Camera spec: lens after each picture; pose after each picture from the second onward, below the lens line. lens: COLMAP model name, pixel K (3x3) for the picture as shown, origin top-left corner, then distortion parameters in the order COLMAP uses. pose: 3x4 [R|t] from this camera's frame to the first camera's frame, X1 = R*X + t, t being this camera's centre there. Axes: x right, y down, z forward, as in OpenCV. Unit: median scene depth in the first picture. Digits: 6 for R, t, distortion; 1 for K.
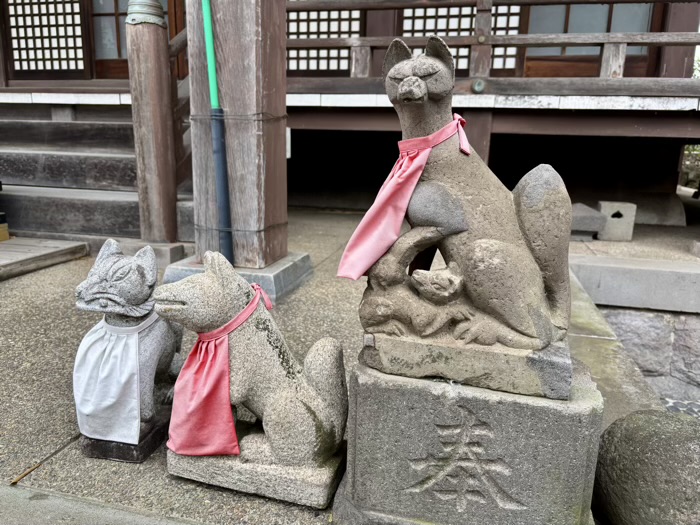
lens RADIAL K [[537.5, 0, 350.0], [0, 537.5, 262.5], [0, 0, 1]] dist [0.055509, -0.072217]
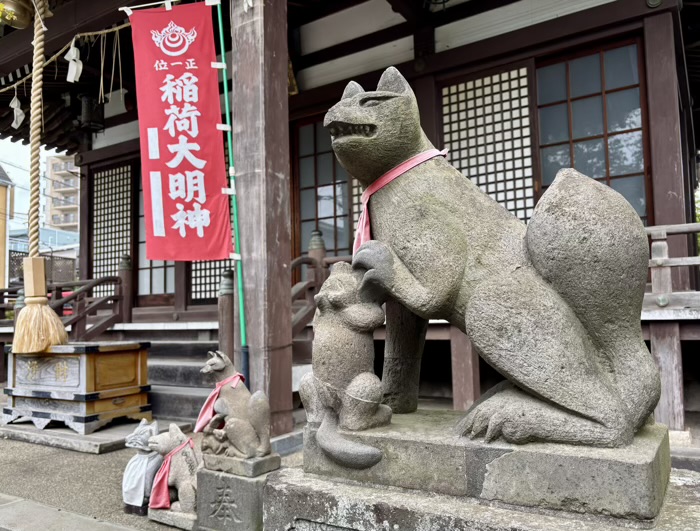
lens RADIAL K [[550.0, 0, 350.0], [0, 550.0, 265.5], [0, 0, 1]] dist [0.005174, 0.004292]
pose [[0.952510, -0.080071, -0.293791, 1.331145], [-0.017999, 0.948318, -0.316812, 0.078410], [0.303974, 0.307054, 0.901841, -1.293785]]
